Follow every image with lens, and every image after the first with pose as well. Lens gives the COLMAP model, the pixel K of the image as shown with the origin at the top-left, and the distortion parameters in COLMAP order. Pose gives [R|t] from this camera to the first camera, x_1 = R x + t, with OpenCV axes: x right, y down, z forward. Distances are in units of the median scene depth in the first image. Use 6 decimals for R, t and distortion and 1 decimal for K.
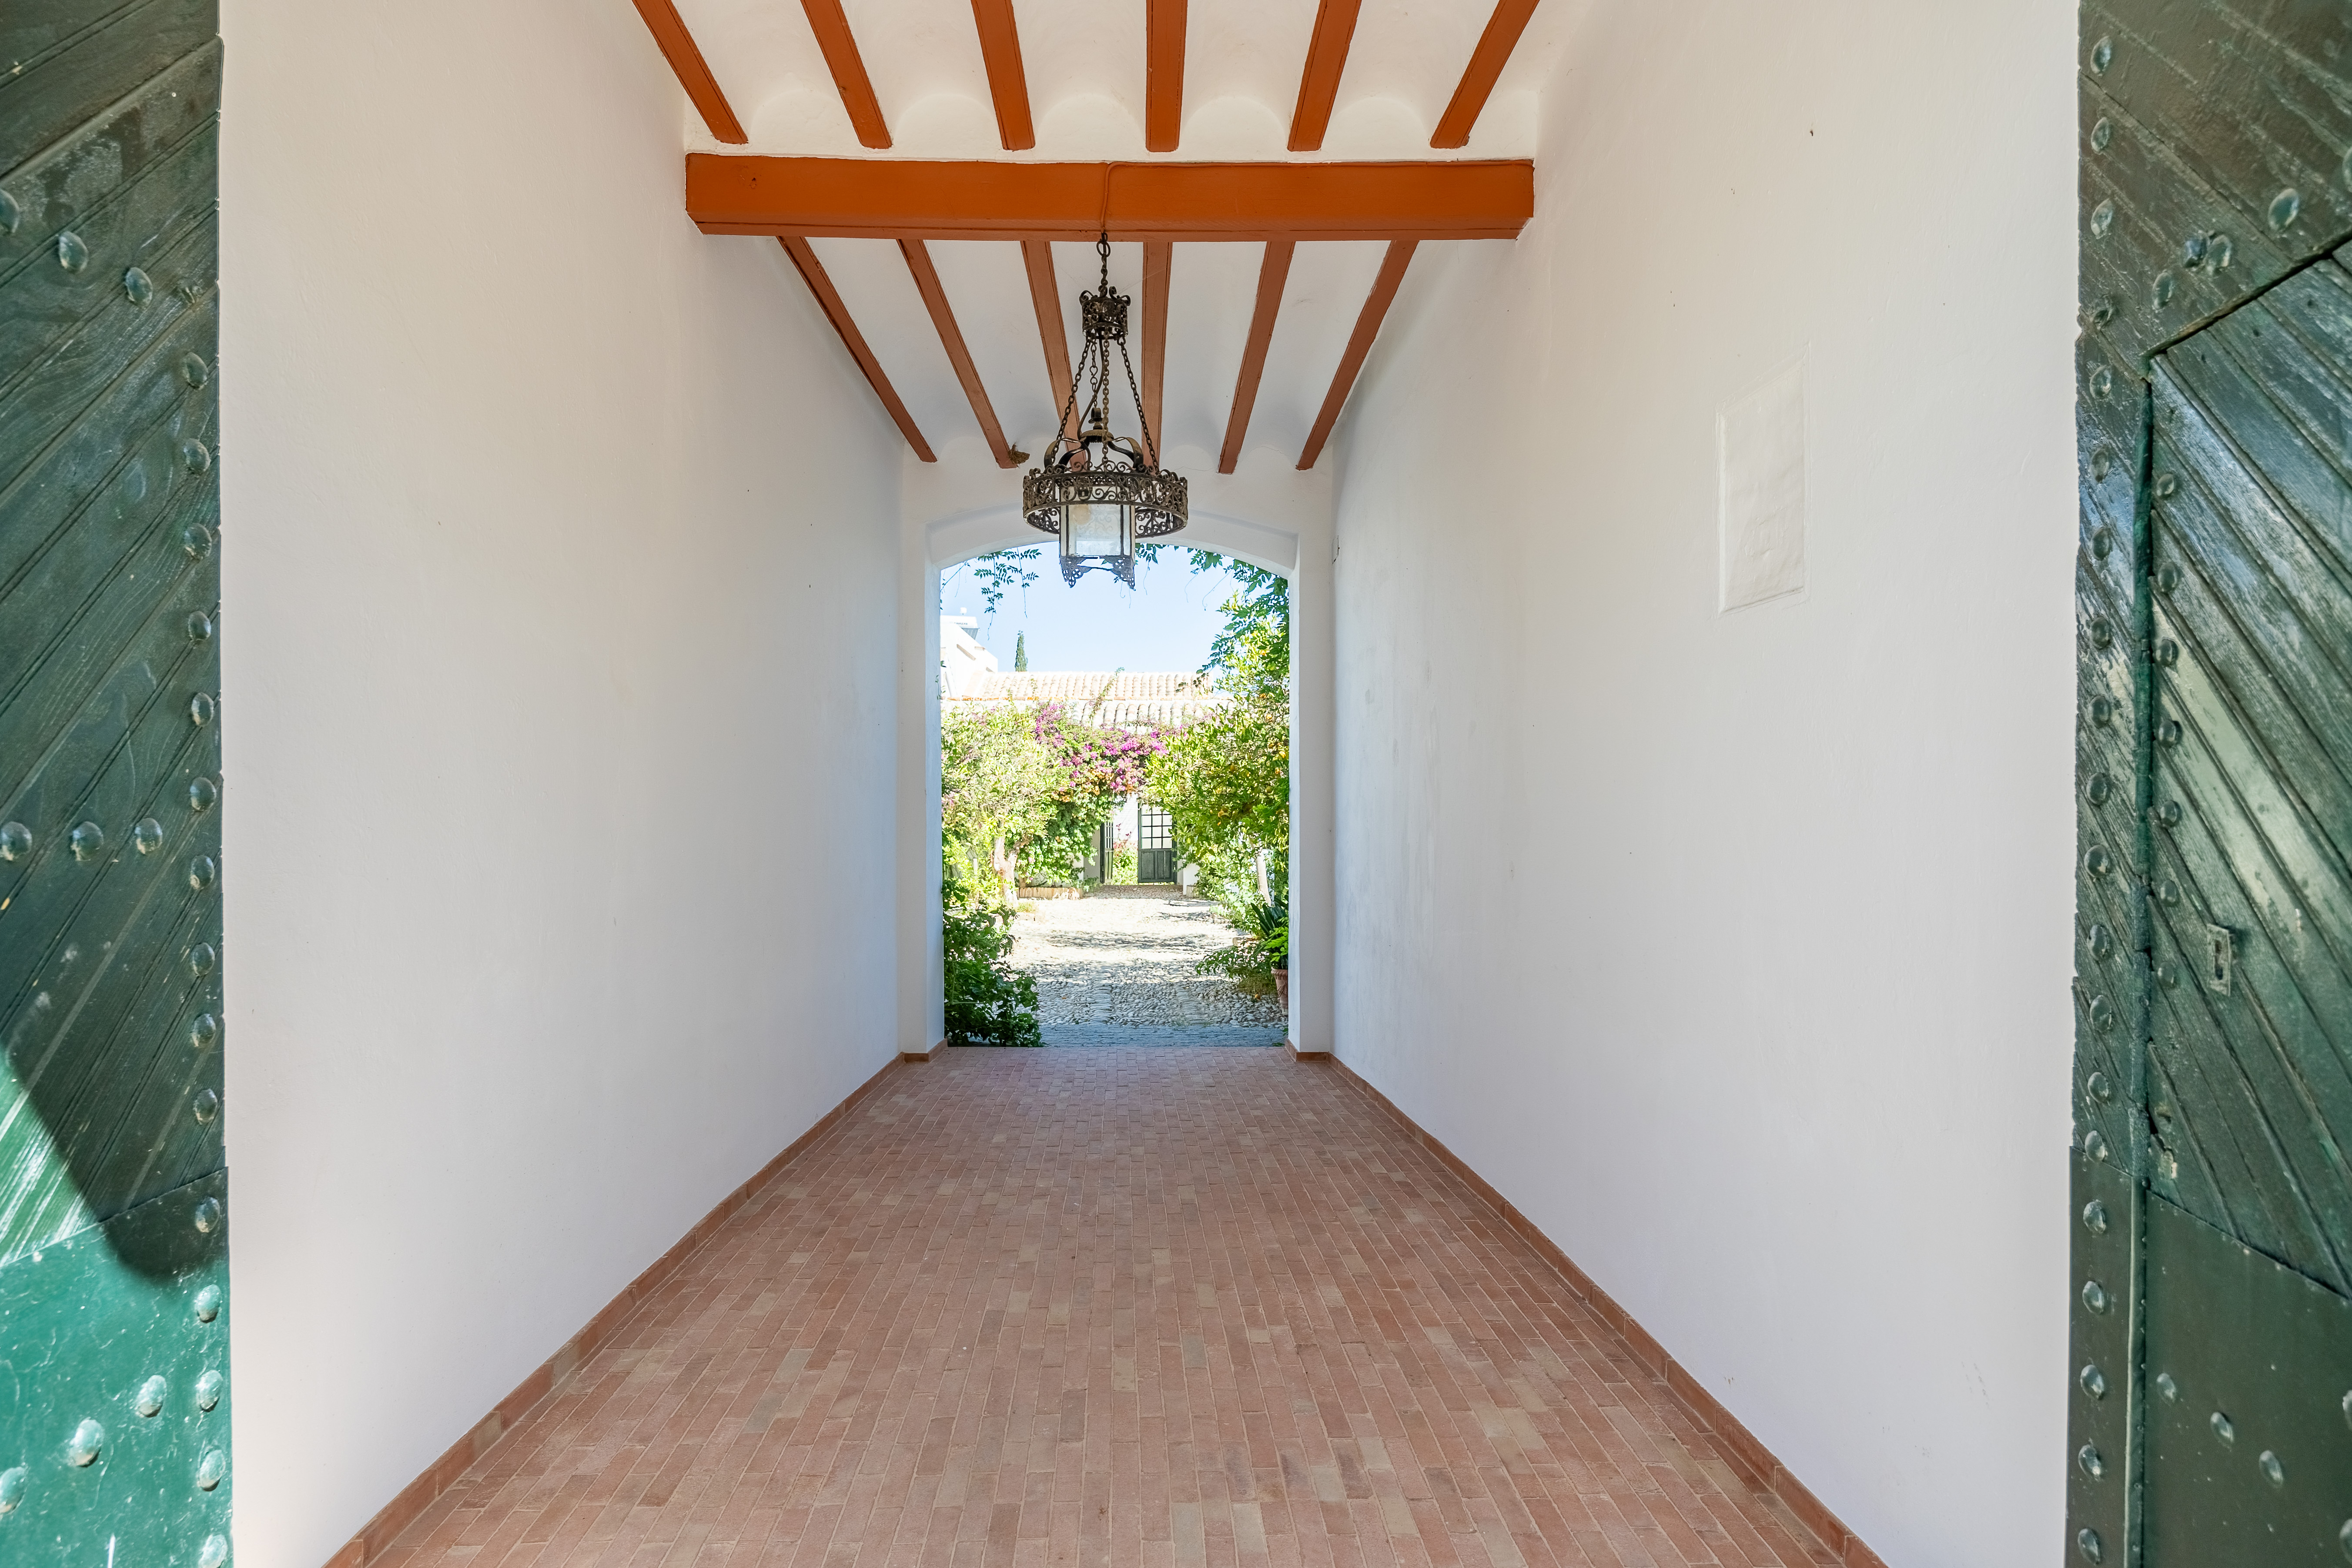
lens RADIAL K [[1289.9, 0, 1177.6], [0, 1289.9, 793.4], [0, 0, 1]] dist [0.001887, -0.001294]
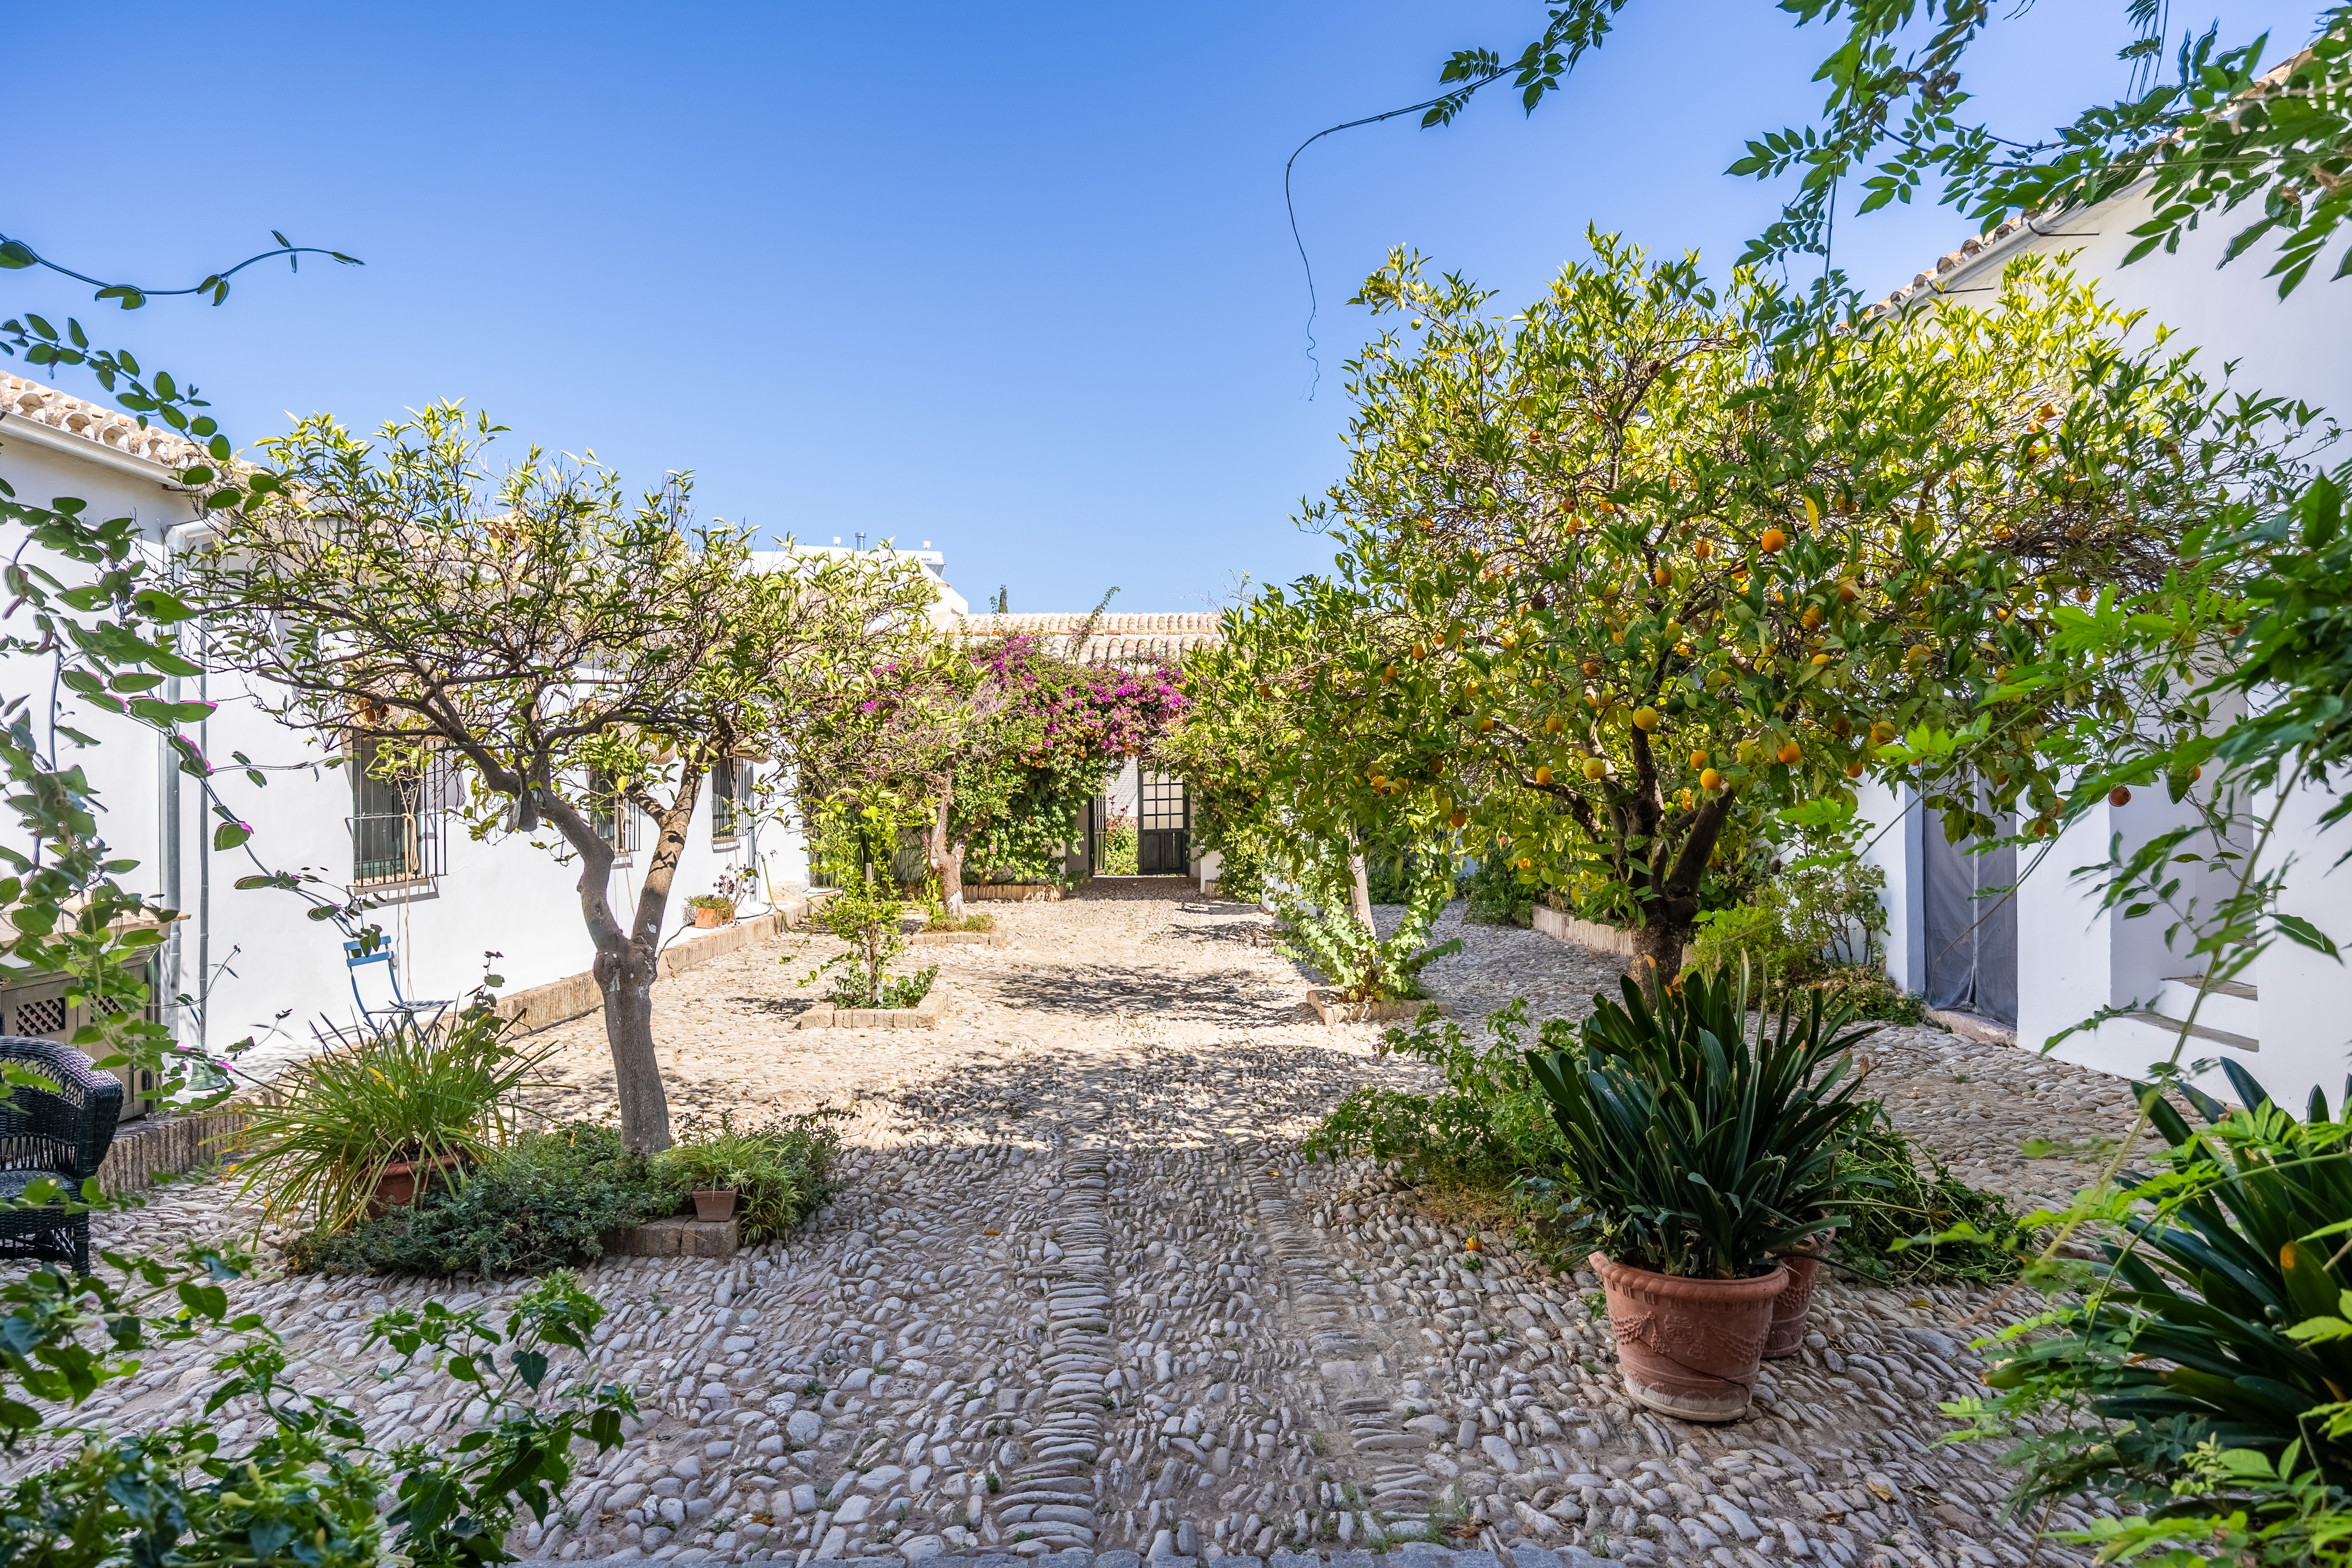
lens RADIAL K [[1289.9, 0, 1173.6], [0, 1289.9, 776.3], [0, 0, 1]] dist [0.001887, -0.001294]
pose [[0.999985, -0.004820, 0.002750, -0.013633], [0.004791, 0.999932, 0.010617, 0.003863], [-0.002801, -0.010603, 0.999940, 0.271216]]
